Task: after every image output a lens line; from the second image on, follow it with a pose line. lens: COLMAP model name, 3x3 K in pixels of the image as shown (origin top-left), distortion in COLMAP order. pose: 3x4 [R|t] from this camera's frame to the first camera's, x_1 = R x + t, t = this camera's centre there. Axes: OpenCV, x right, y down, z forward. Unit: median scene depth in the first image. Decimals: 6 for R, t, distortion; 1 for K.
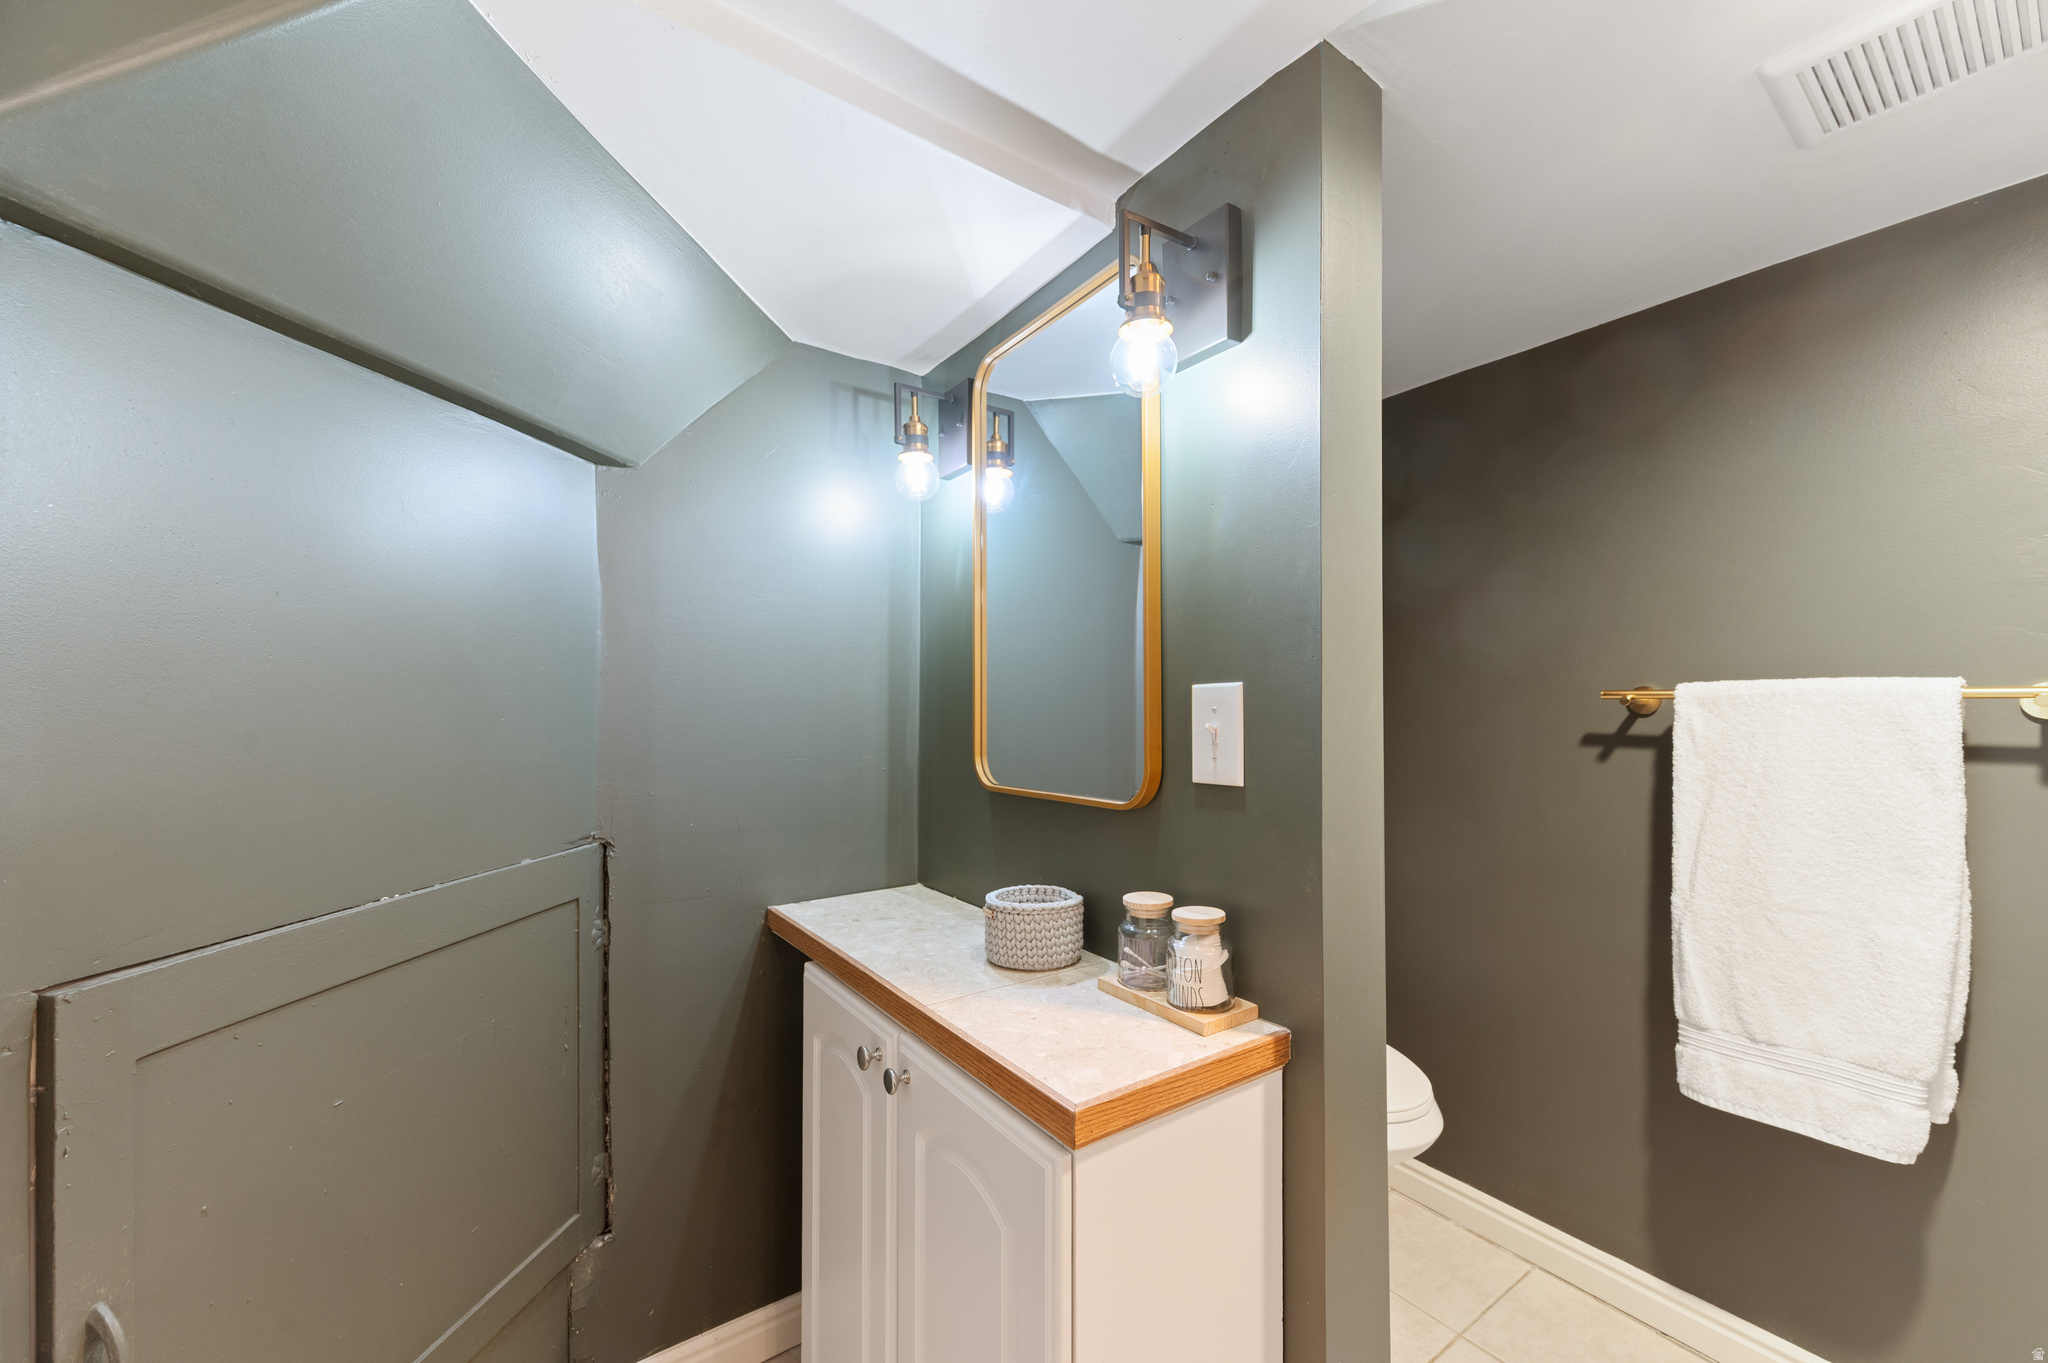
lens RADIAL K [[794.4, 0, 1031.5], [0, 794.4, 699.0], [0, 0, 1]] dist [0.001177, 0.000015]
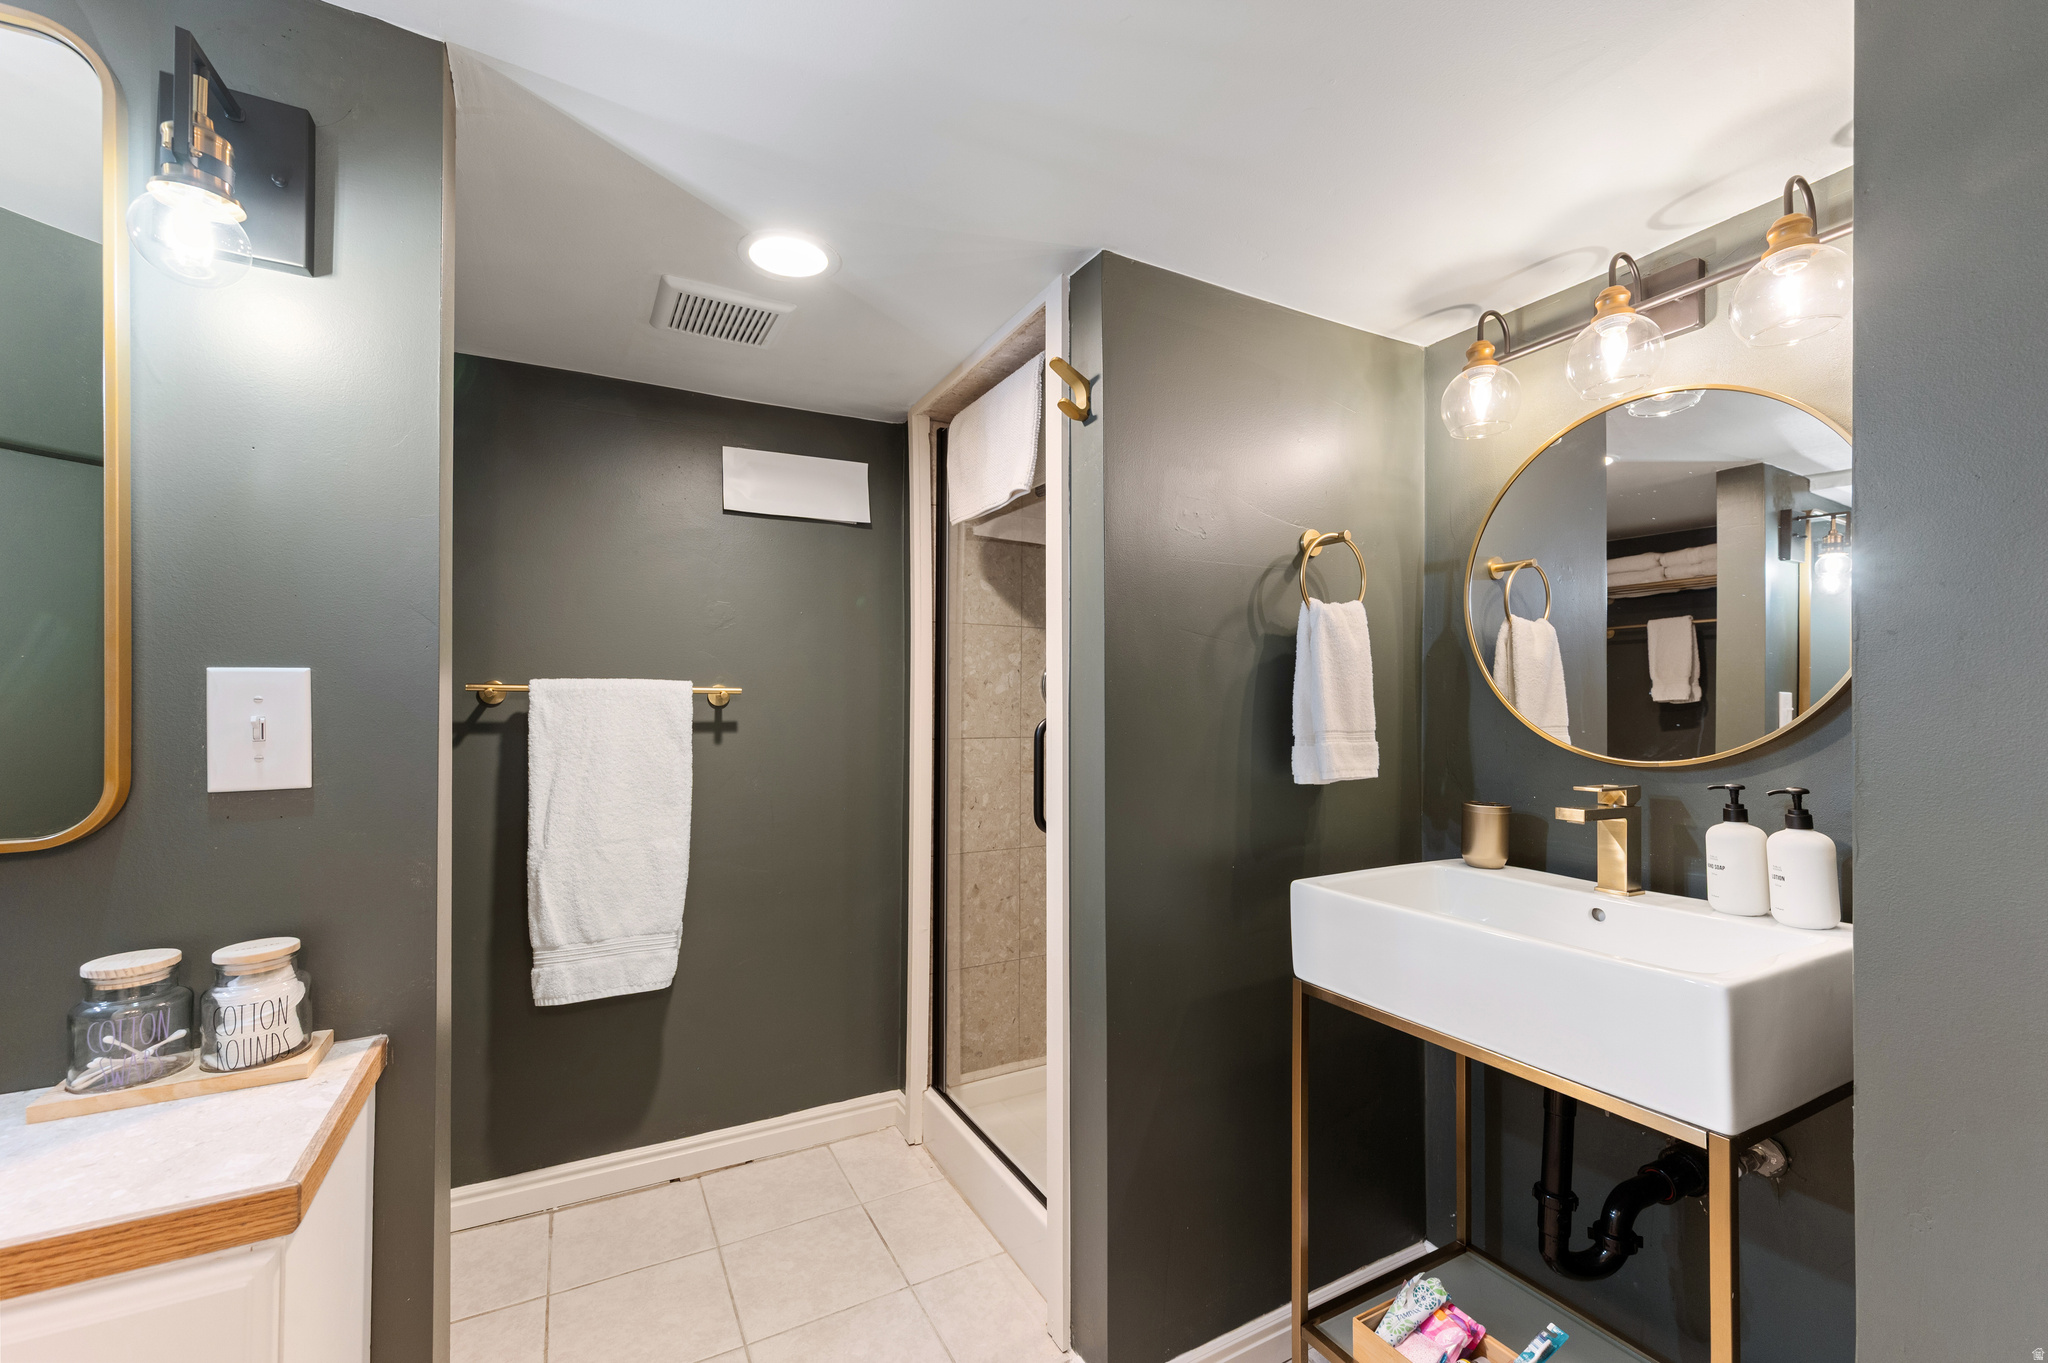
lens RADIAL K [[833.7, 0, 1021.0], [0, 833.7, 698.3], [0, 0, 1]] dist [-0.000485, 0.000004]
pose [[0.130726, 0.003745, 0.991411, -0.434418], [-0.015770, 0.999874, -0.001698, 0.000490], [-0.991293, -0.015412, 0.130769, 0.087830]]
